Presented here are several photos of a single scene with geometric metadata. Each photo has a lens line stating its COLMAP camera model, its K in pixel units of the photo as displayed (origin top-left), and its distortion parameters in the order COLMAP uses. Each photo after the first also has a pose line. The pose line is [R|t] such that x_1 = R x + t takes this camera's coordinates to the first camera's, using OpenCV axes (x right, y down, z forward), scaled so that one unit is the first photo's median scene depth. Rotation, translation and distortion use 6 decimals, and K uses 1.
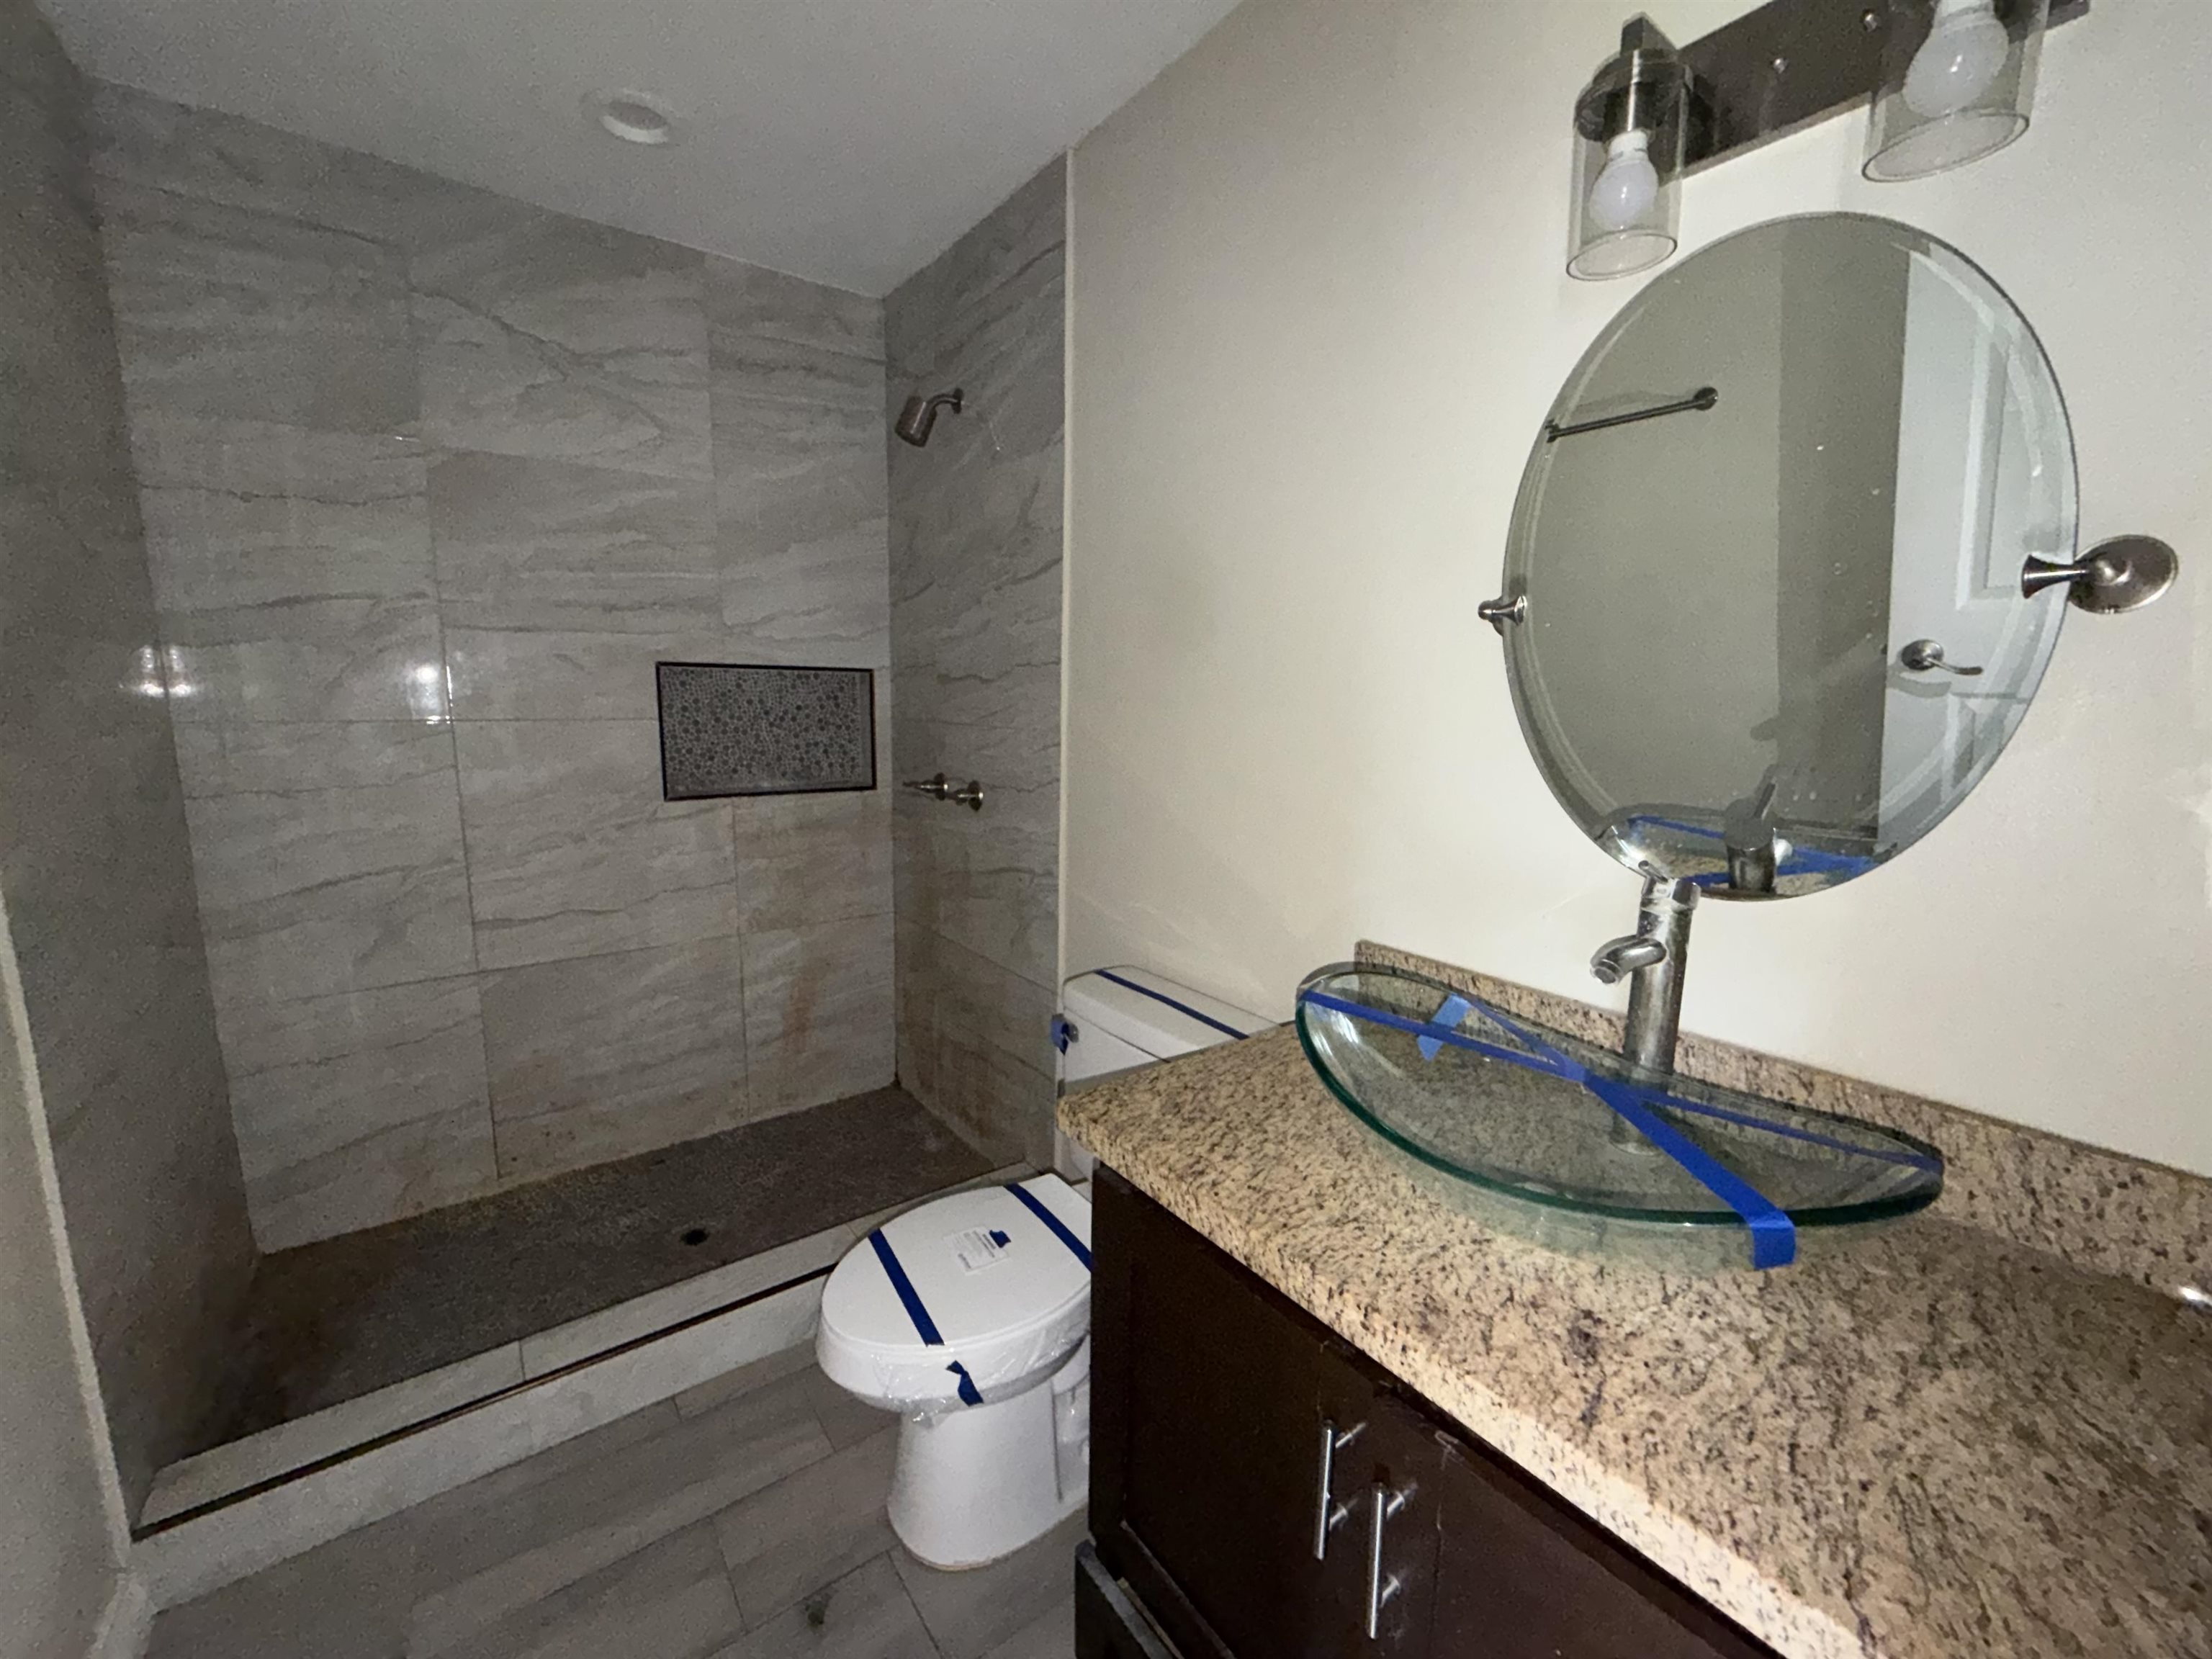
lens RADIAL K [[889.6, 0, 1106.0], [0, 889.6, 829.5], [0, 0, 1]] dist [0.000843, 0.000385]
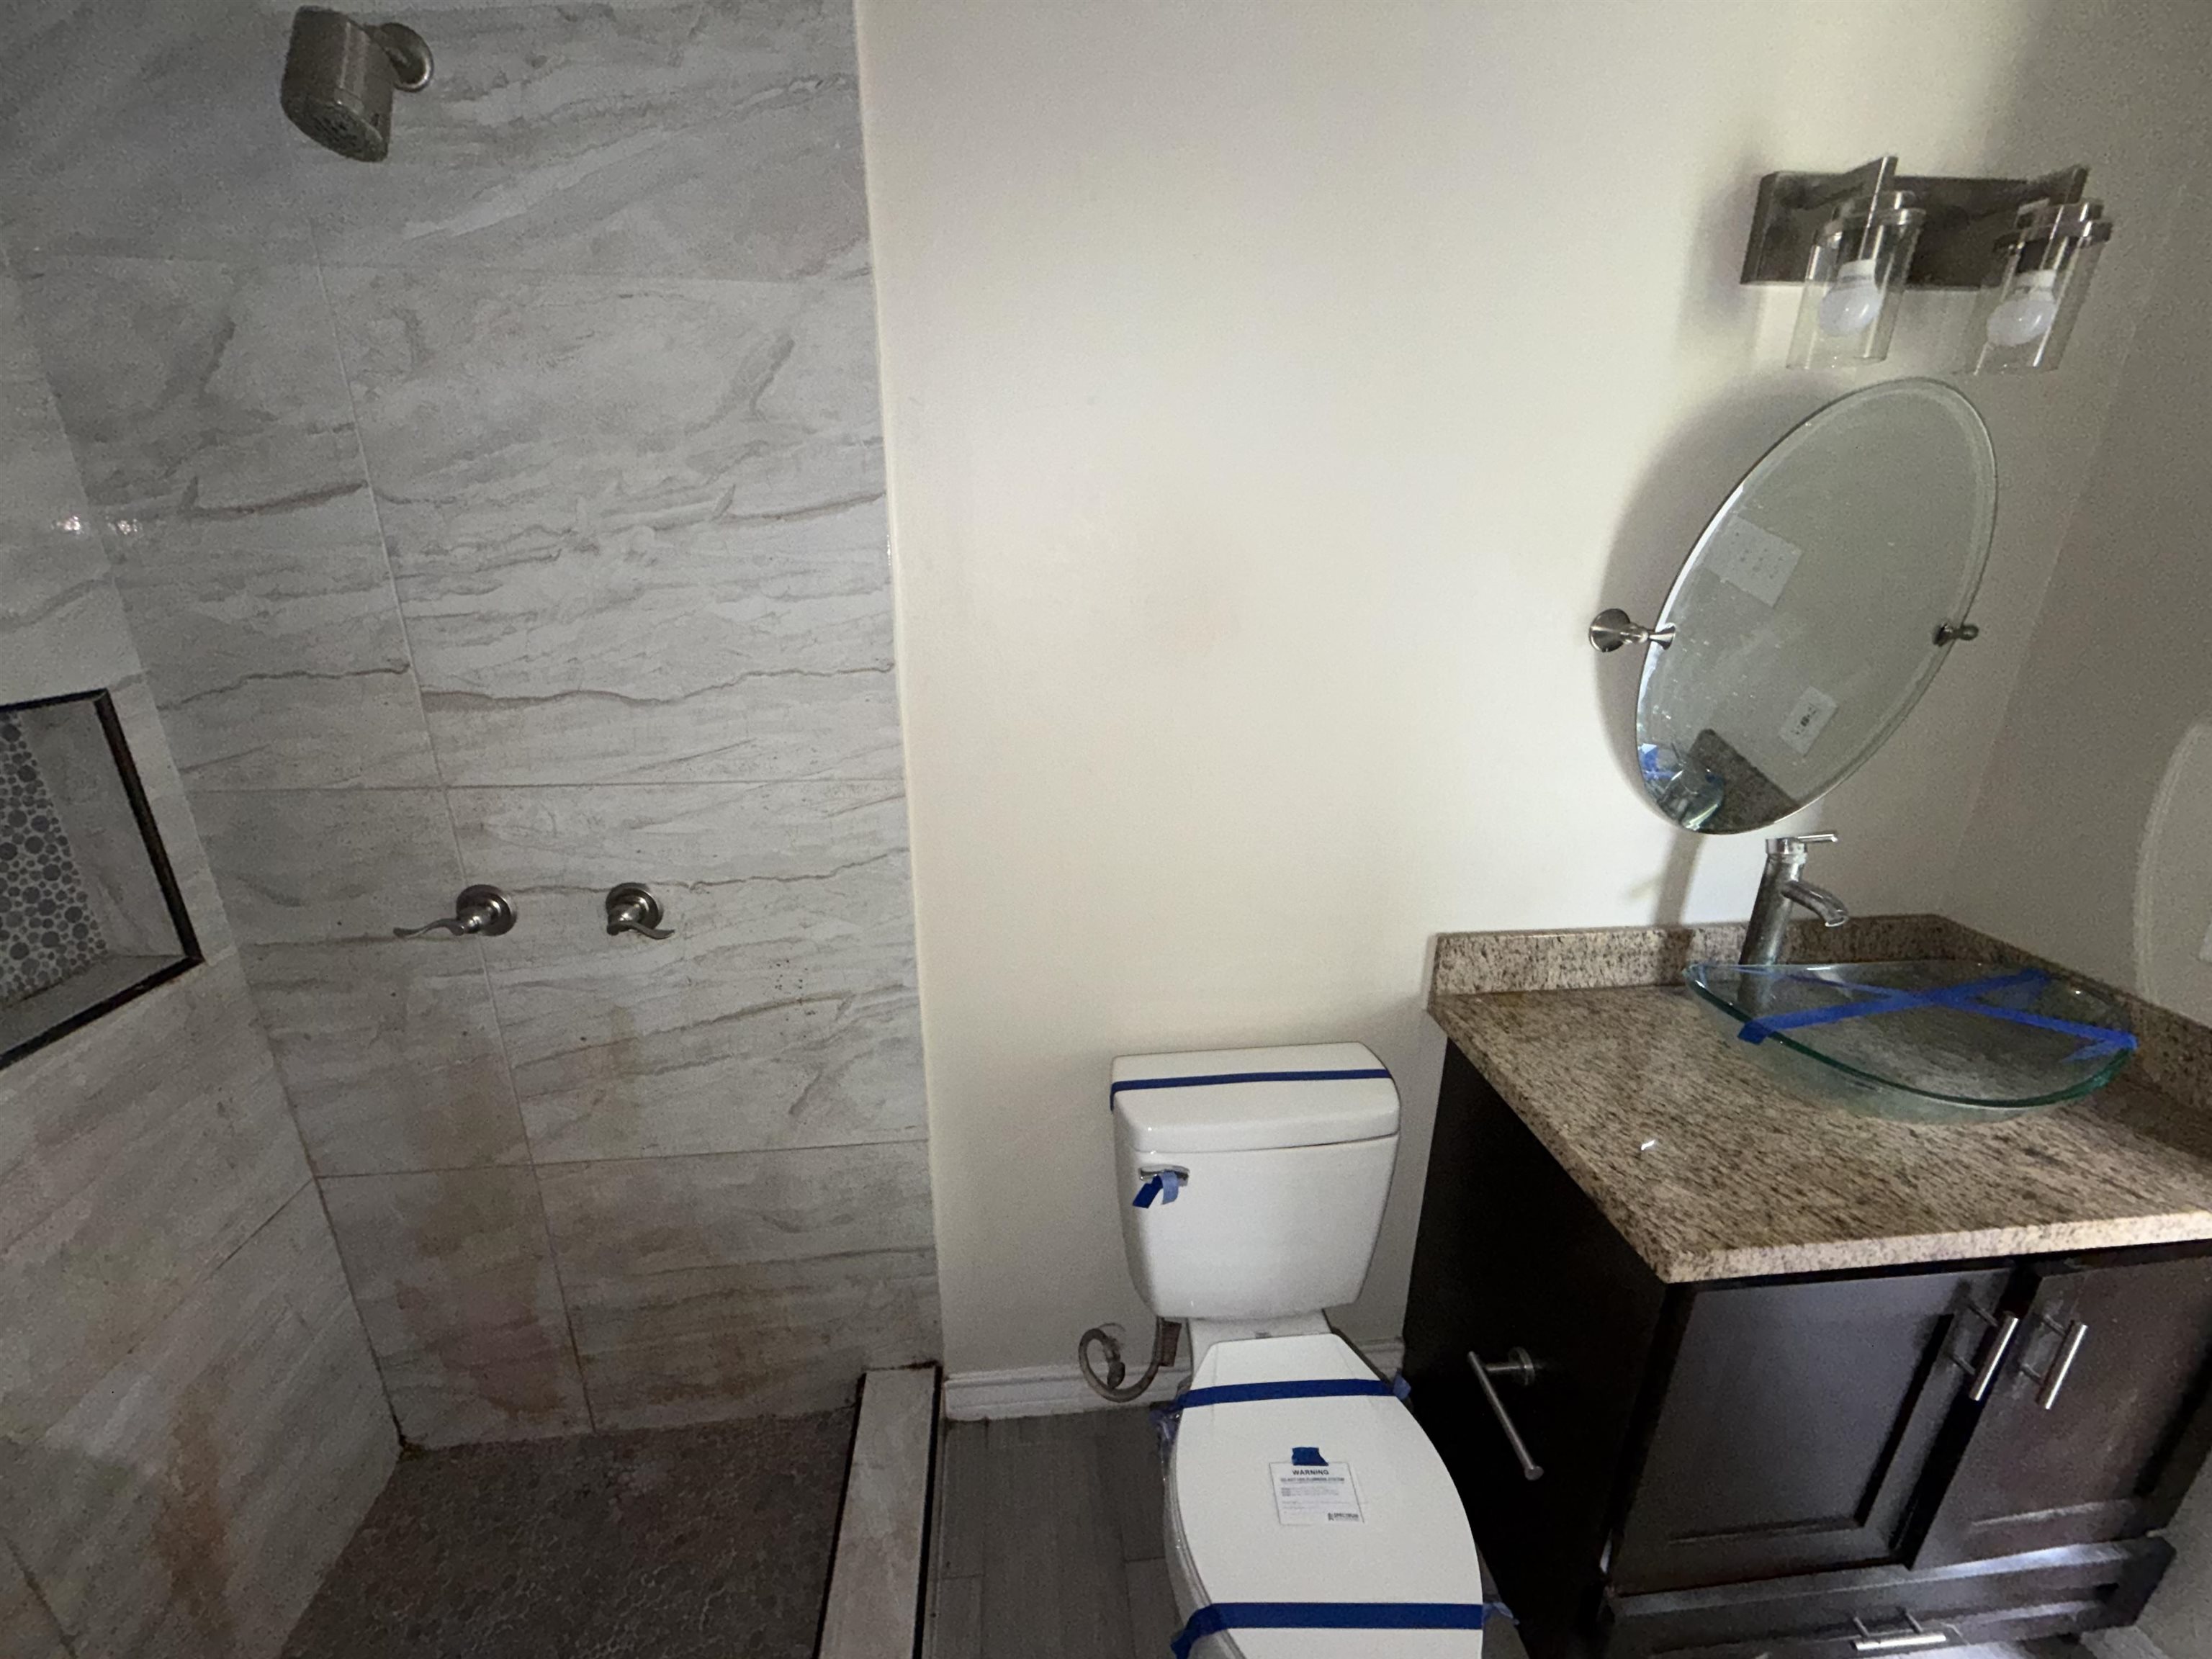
lens RADIAL K [[889.6, 0, 1106.0], [0, 889.6, 829.5], [0, 0, 1]] dist [0.000843, 0.000385]
pose [[0.510089, -0.286989, 0.810831, -0.481387], [0.134435, 0.957709, 0.254404, -0.206917], [-0.849551, -0.020765, 0.527098, 0.521412]]
